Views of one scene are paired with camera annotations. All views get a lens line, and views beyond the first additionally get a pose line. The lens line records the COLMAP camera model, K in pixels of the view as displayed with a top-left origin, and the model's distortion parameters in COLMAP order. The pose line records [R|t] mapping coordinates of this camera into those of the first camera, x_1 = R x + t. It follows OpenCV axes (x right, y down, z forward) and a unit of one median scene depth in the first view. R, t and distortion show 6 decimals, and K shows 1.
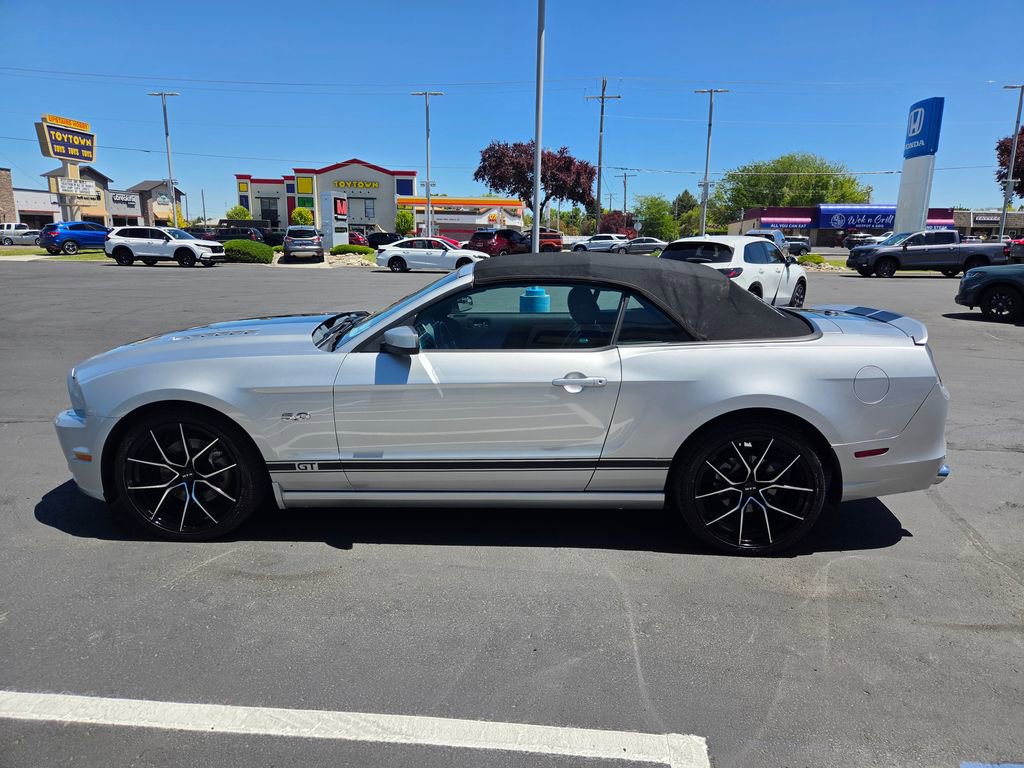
lens RADIAL K [[694.5, 0, 522.1], [0, 694.5, 387.2], [0, 0, 1]] dist [0.068094, -0.058550]
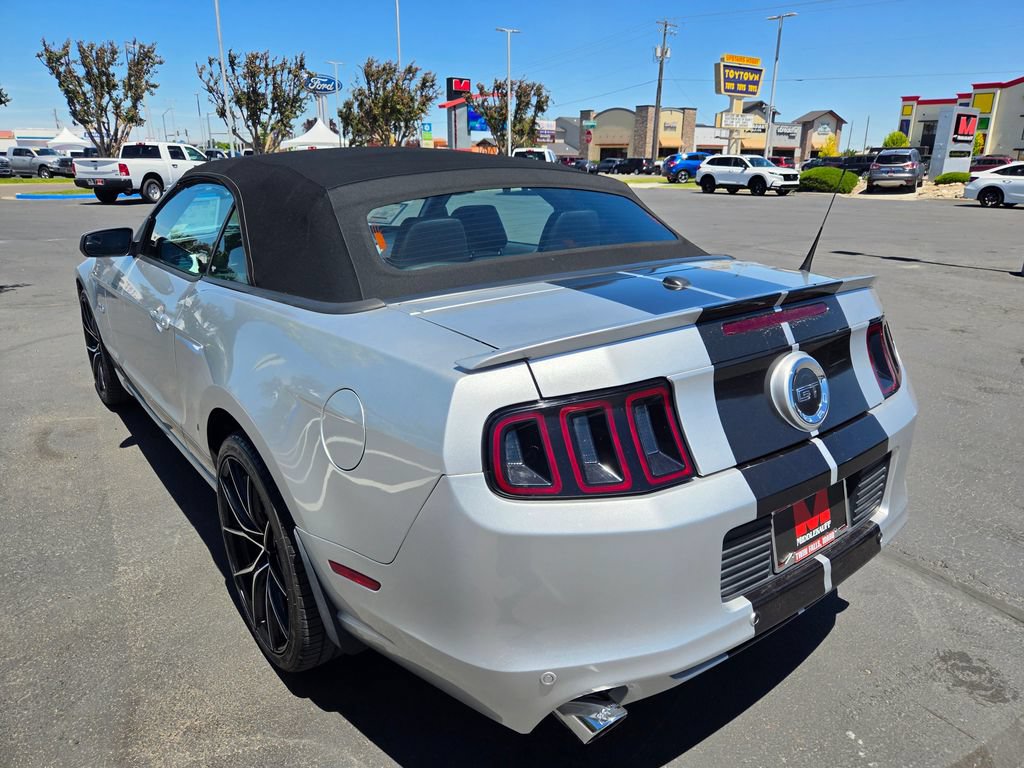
lens RADIAL K [[694.5, 0, 520.9], [0, 694.5, 377.8], [0, 0, 1]] dist [0.068094, -0.058550]
pose [[0.642696, 0.221583, -0.733377, 0.100935], [-0.163265, 0.974884, 0.151475, -0.013740], [0.748523, 0.022383, 0.662732, 0.089631]]
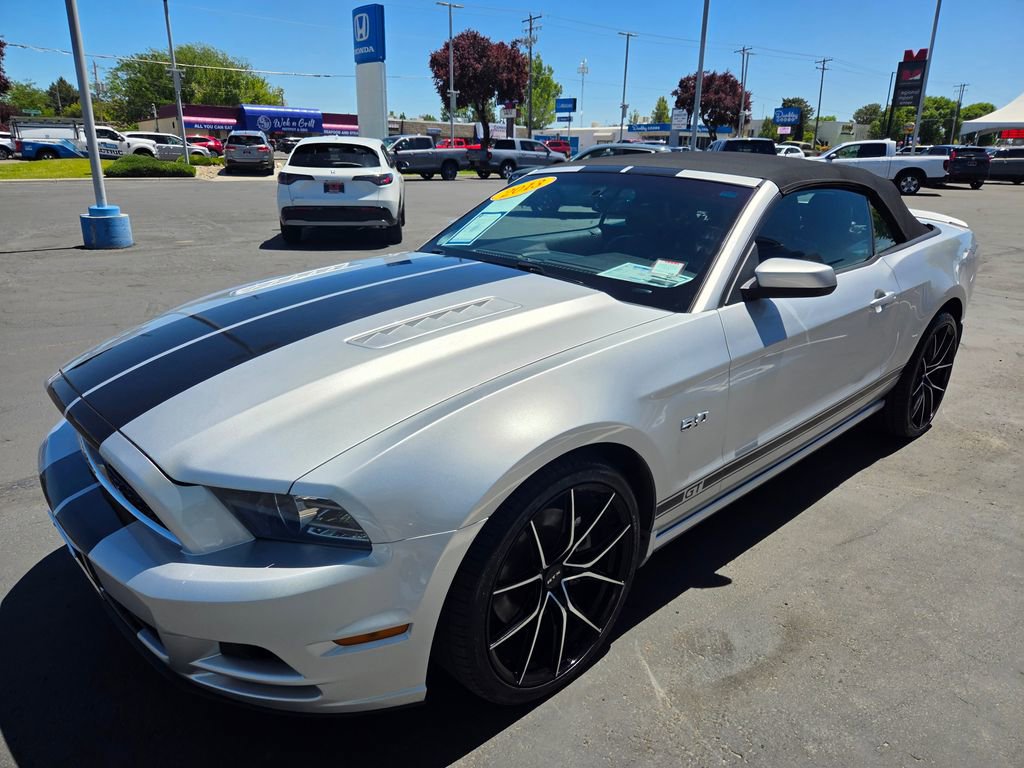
lens RADIAL K [[694.5, 0, 523.2], [0, 694.5, 380.3], [0, 0, 1]] dist [0.068094, -0.058550]
pose [[0.704367, -0.224343, 0.673451, -0.099446], [0.143209, 0.974146, 0.174729, -0.014947], [-0.695239, -0.026629, 0.718285, 0.075528]]
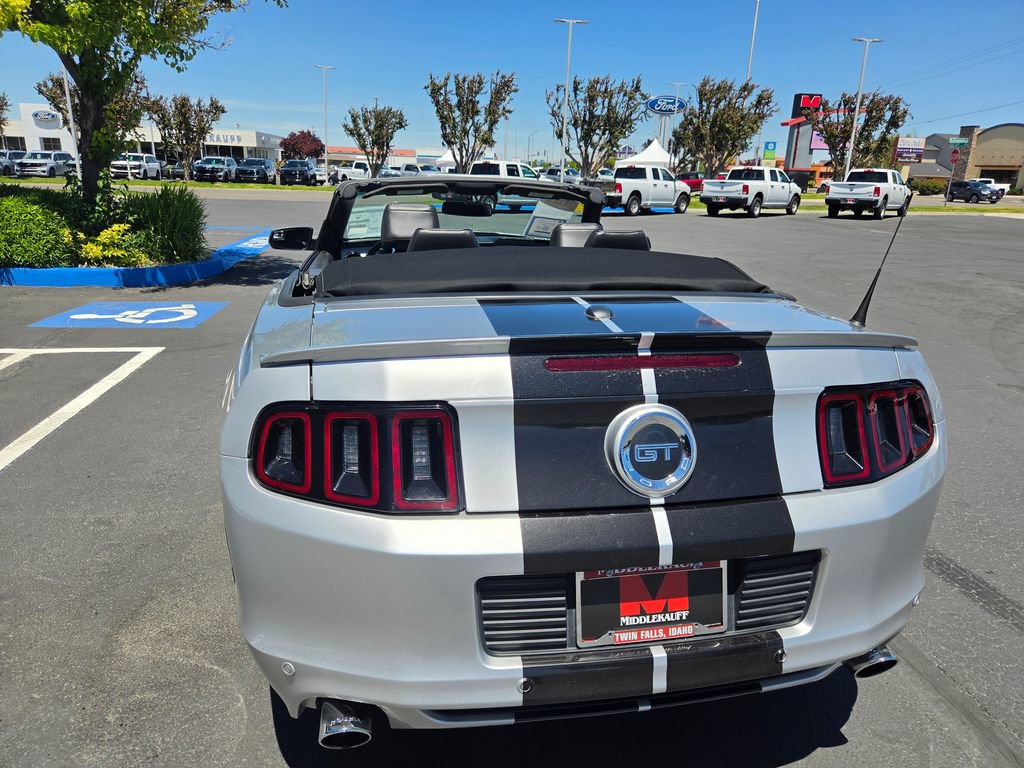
lens RADIAL K [[694.5, 0, 513.5], [0, 694.5, 383.3], [0, 0, 1]] dist [0.068094, -0.058550]
pose [[0.223769, 0.278025, -0.934146, 0.115585], [-0.235612, 0.945454, 0.224951, -0.020605], [0.945735, 0.169759, 0.277069, 0.119753]]
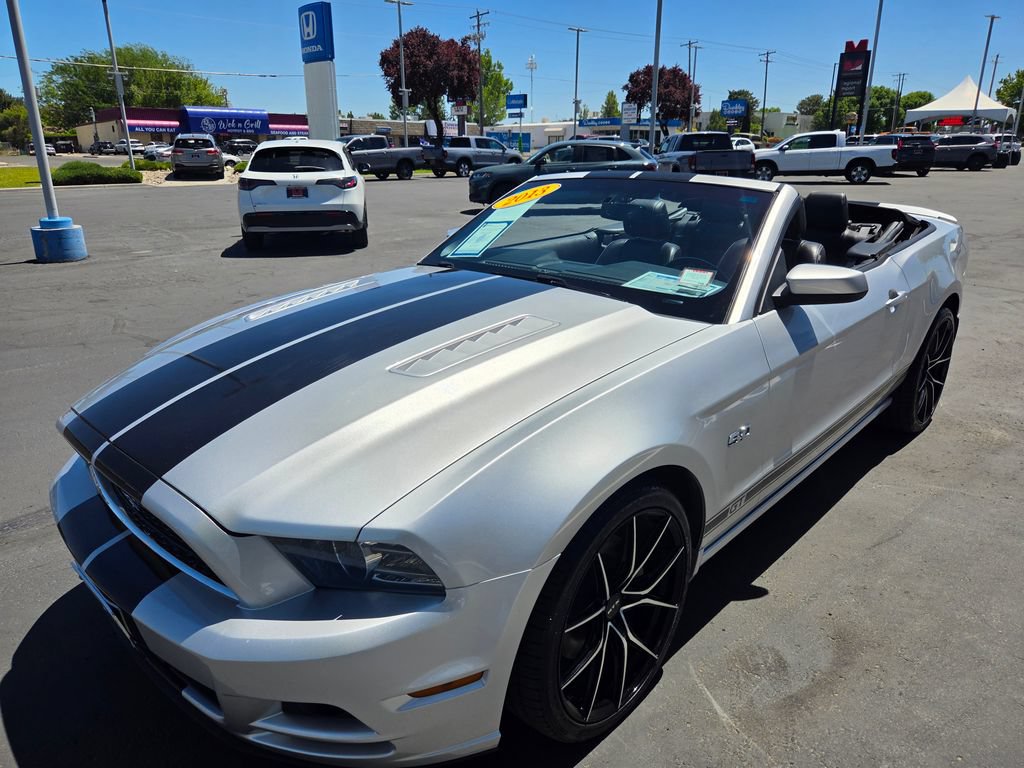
lens RADIAL K [[694.5, 0, 515.7], [0, 694.5, 379.8], [0, 0, 1]] dist [0.068094, -0.058550]
pose [[0.661690, -0.253244, 0.705715, -0.102882], [0.171189, 0.967399, 0.186638, -0.018277], [-0.729973, -0.002686, 0.683471, 0.083358]]
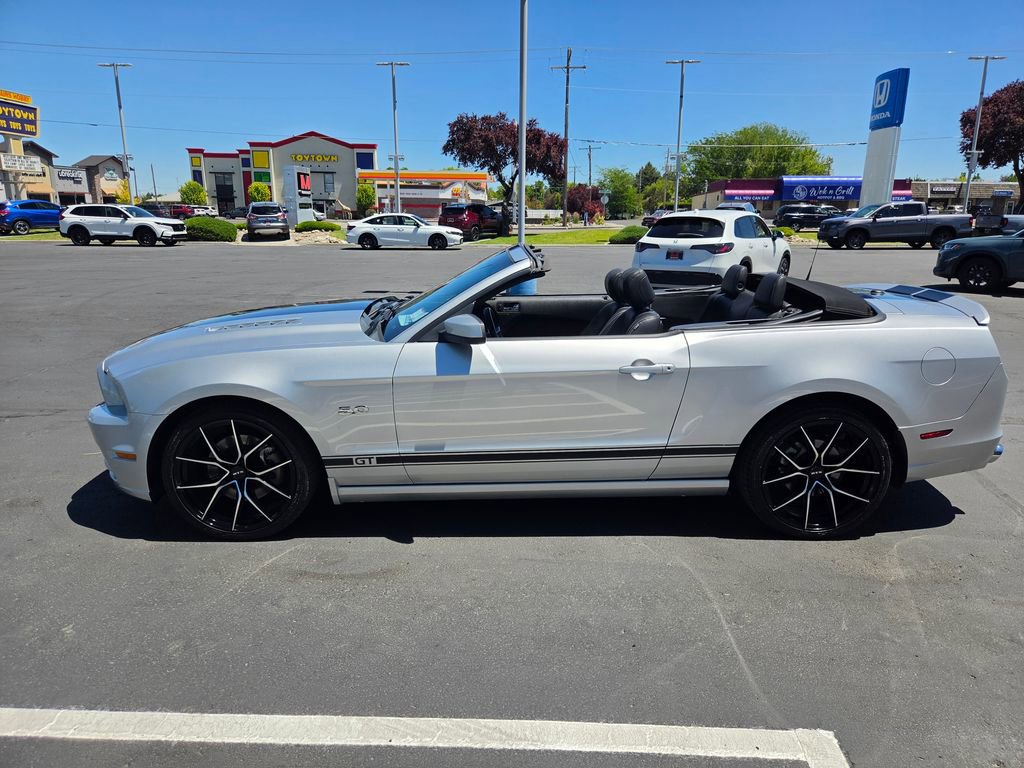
lens RADIAL K [[694.5, 0, 517.9], [0, 694.5, 388.5], [0, 0, 1]] dist [0.068094, -0.058550]
pose [[0.998769, -0.020371, 0.045231, -0.016237], [0.018691, 0.999131, 0.037267, -0.002263], [-0.045951, -0.036375, 0.998281, 0.003378]]
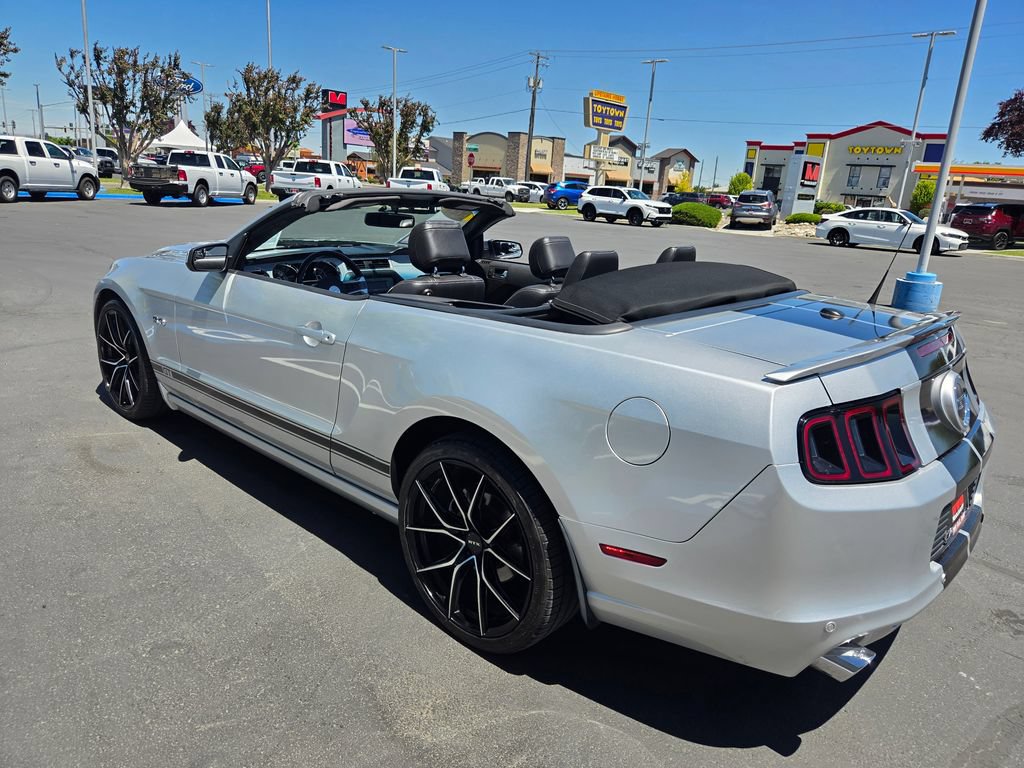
lens RADIAL K [[694.5, 0, 510.5], [0, 694.5, 383.5], [0, 0, 1]] dist [0.068094, -0.058550]
pose [[0.760687, 0.212522, -0.613343, 0.084136], [-0.190518, 0.976368, 0.102024, -0.008435], [0.620531, 0.039245, 0.783199, 0.059610]]
